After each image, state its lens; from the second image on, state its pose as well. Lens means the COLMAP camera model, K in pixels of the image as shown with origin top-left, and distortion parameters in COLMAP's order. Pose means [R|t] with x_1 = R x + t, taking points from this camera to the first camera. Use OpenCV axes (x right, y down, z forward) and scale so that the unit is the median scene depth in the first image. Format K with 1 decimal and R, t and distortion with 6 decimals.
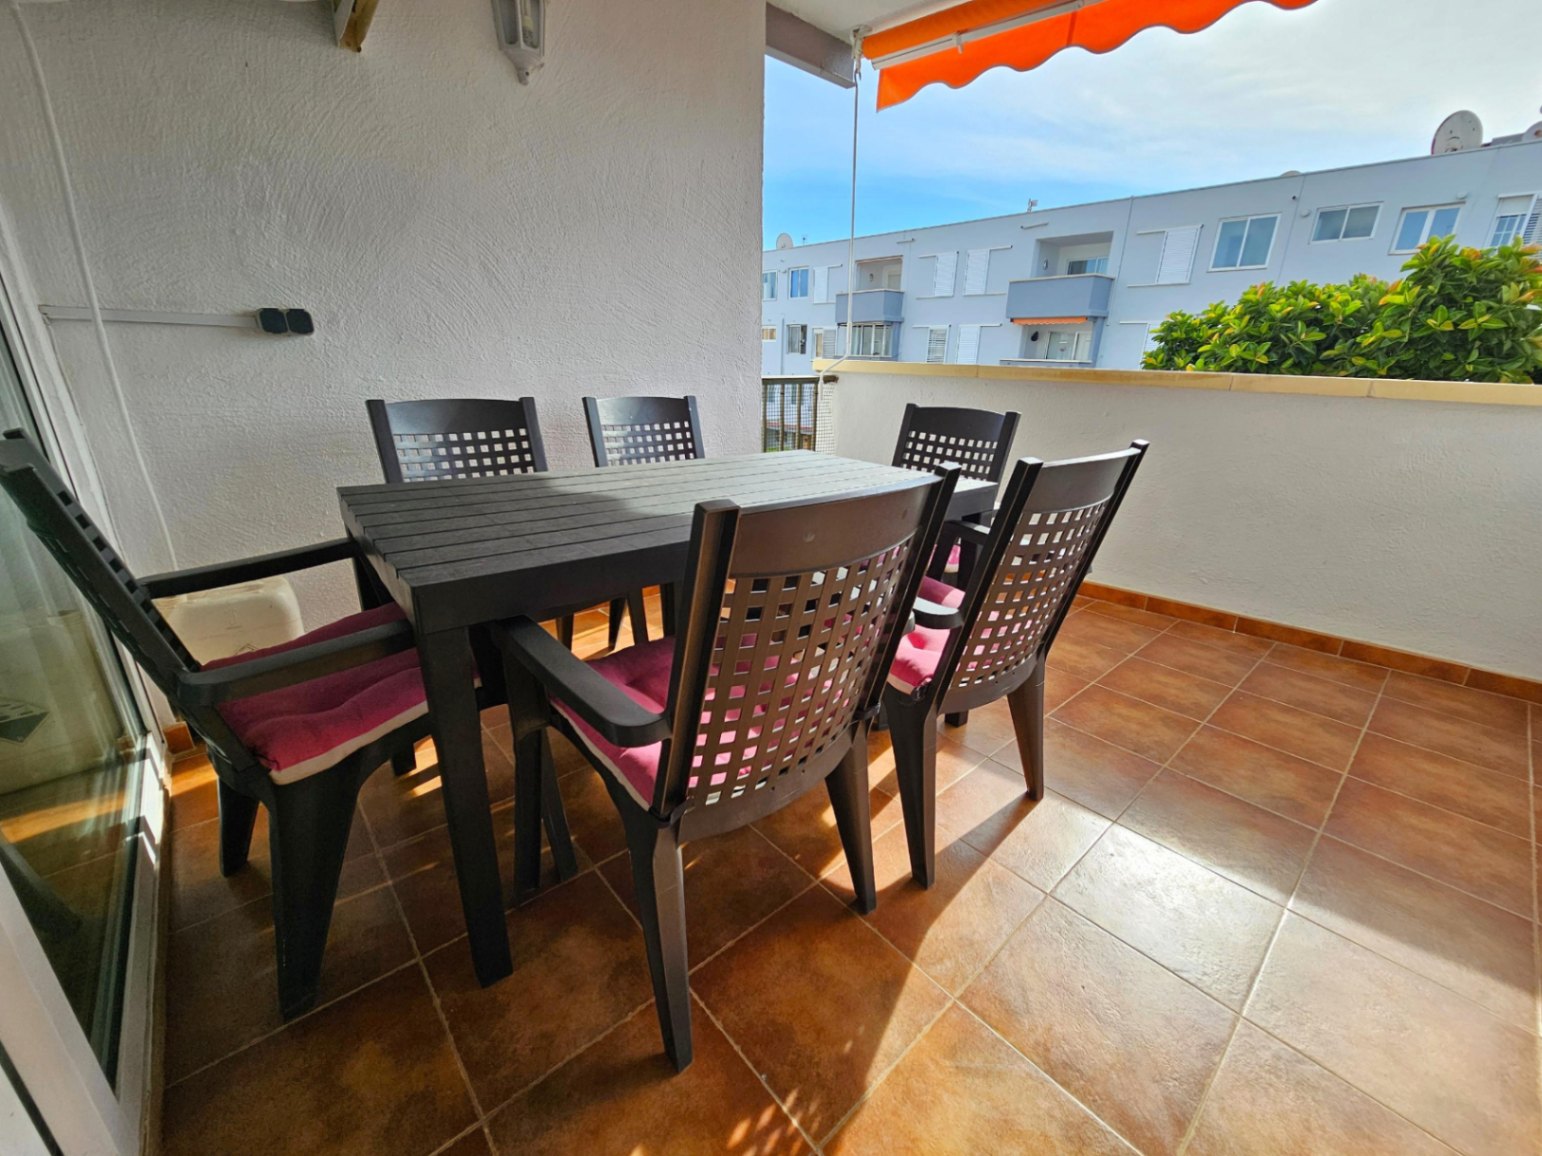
lens RADIAL K [[631.9, 0, 781.3], [0, 631.9, 577.2], [0, 0, 1]] dist [0.005748, -0.002196]
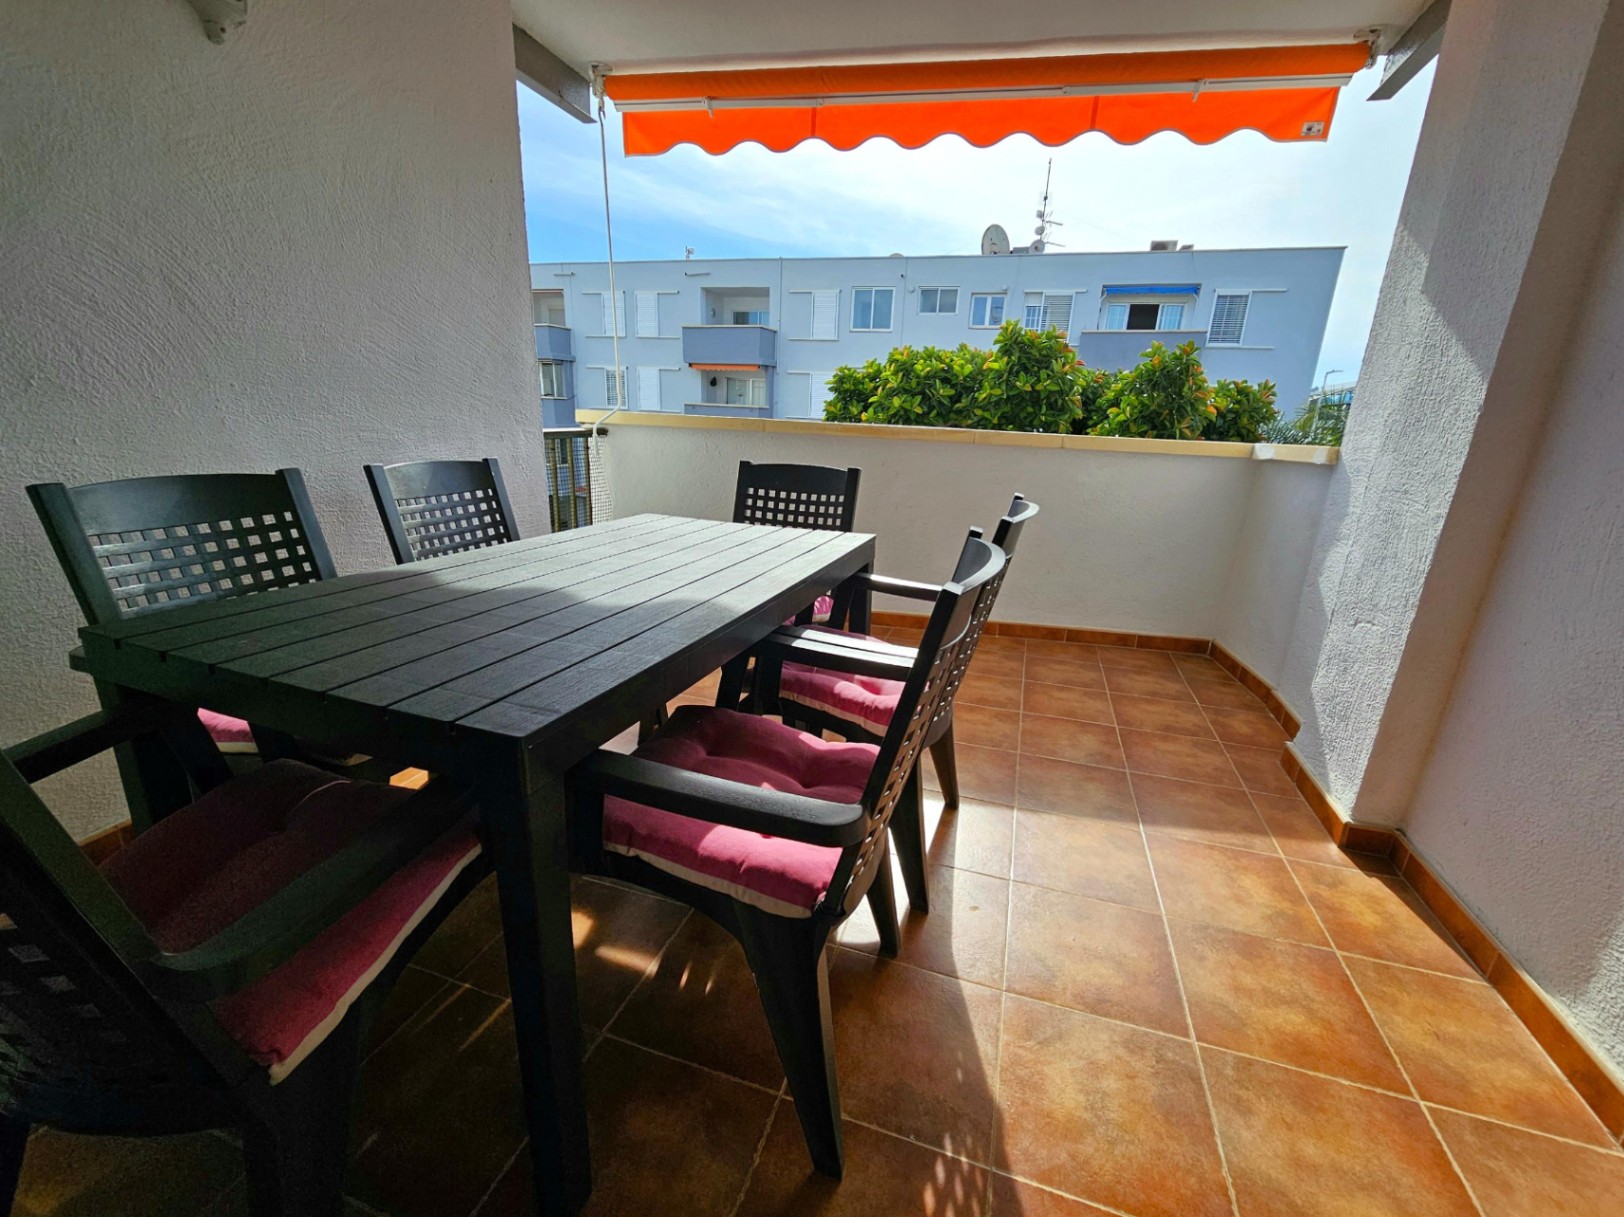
lens RADIAL K [[665.5, 0, 821.2], [0, 665.5, 607.2], [0, 0, 1]] dist [0.005748, -0.002196]
pose [[0.861522, -0.134652, 0.489540, -0.182740], [0.149832, 0.988677, 0.008260, -0.027195], [-0.485109, 0.066232, 0.871942, 0.026729]]
